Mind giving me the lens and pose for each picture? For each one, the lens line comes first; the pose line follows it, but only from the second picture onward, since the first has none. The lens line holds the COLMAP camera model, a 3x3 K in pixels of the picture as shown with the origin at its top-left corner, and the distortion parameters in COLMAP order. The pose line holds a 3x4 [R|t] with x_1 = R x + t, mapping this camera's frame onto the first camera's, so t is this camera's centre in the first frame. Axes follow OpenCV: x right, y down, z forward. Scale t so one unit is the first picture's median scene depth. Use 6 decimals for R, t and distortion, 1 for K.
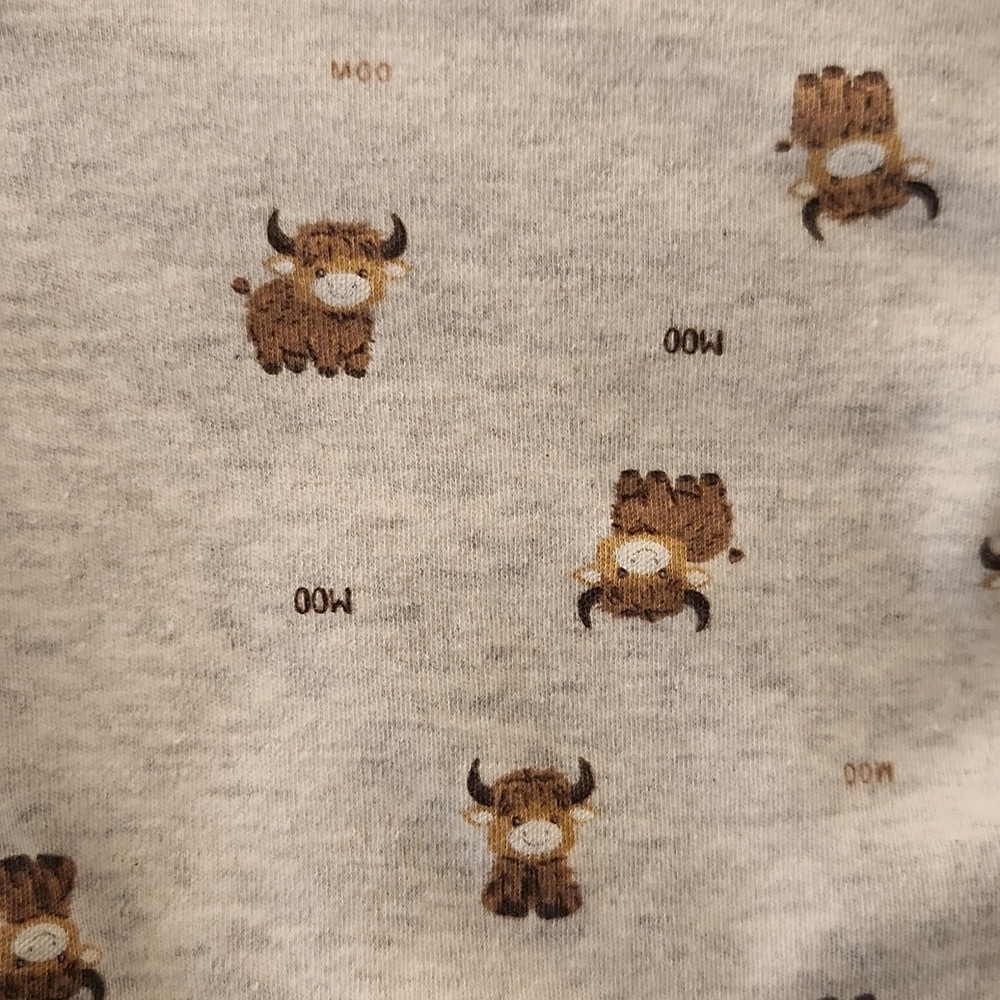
lens RADIAL K [[1391.1, 0, 480.7], [0, 1391.1, 508.0], [0, 0, 1]] dist [0.054725, -0.118394]
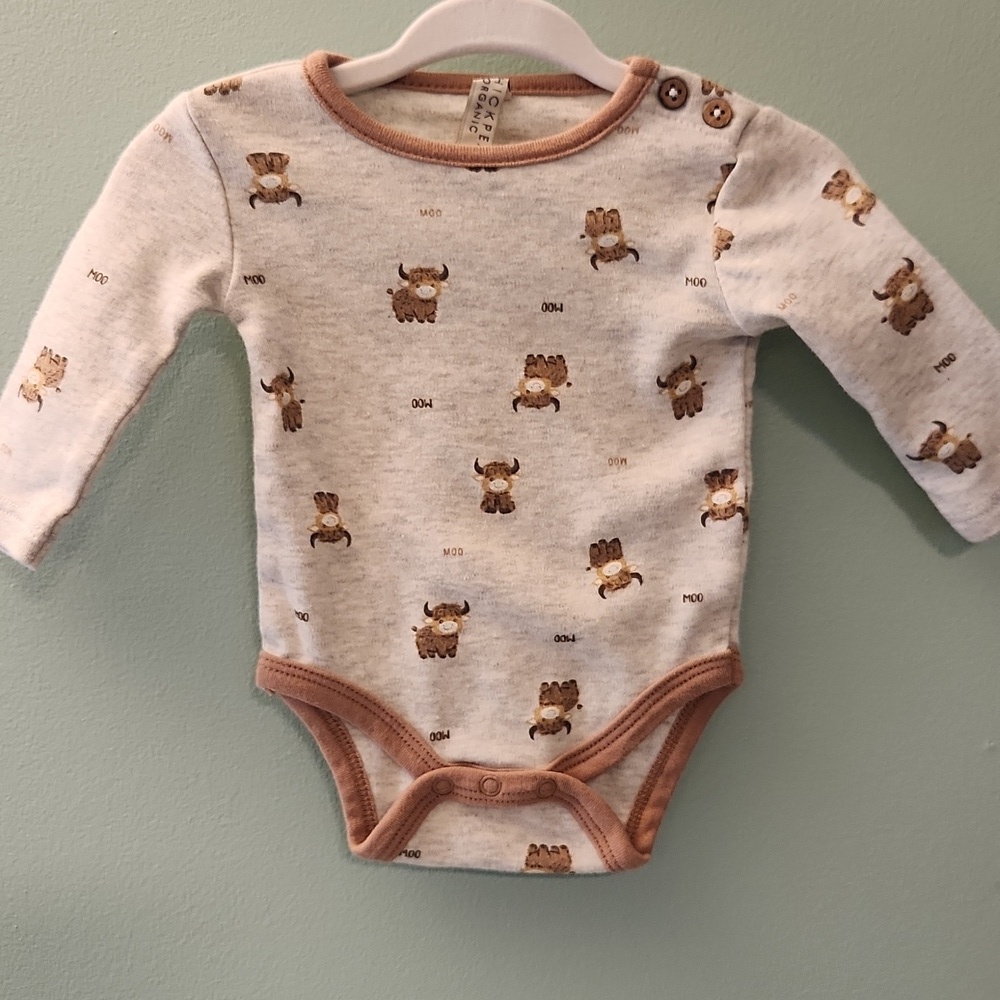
lens RADIAL K [[1372.0, 0, 486.0], [0, 1372.0, 510.1], [0, 0, 1]] dist [0.070941, -0.159661]
pose [[0.999784, -0.019072, -0.008259, 0.035994], [0.019851, 0.993981, 0.107740, -0.015713], [0.006154, -0.107881, 0.994145, -1.793391]]
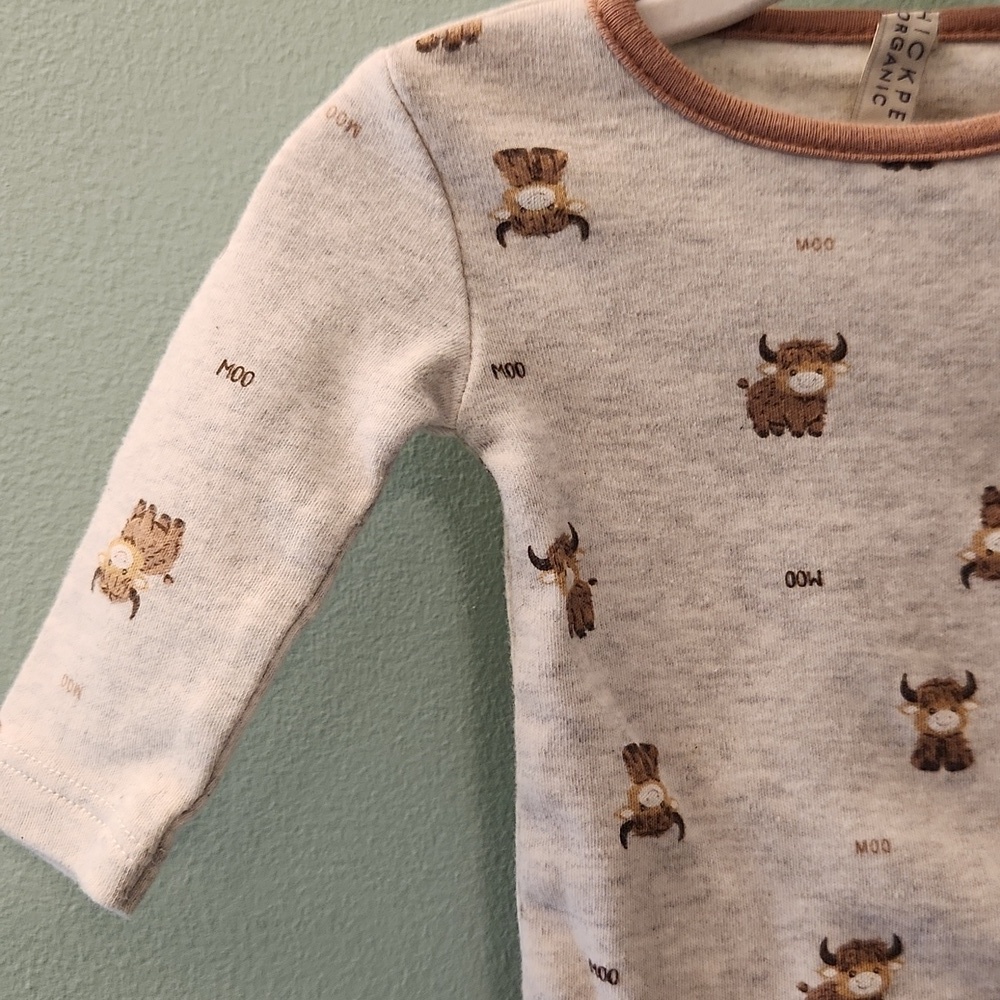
lens RADIAL K [[1391.1, 0, 480.7], [0, 1391.1, 508.0], [0, 0, 1]] dist [0.054725, -0.118394]
pose [[0.998786, -0.047797, -0.011939, -0.457328], [0.048129, 0.998413, 0.029236, -0.078272], [0.010523, -0.029776, 0.999501, -0.592293]]
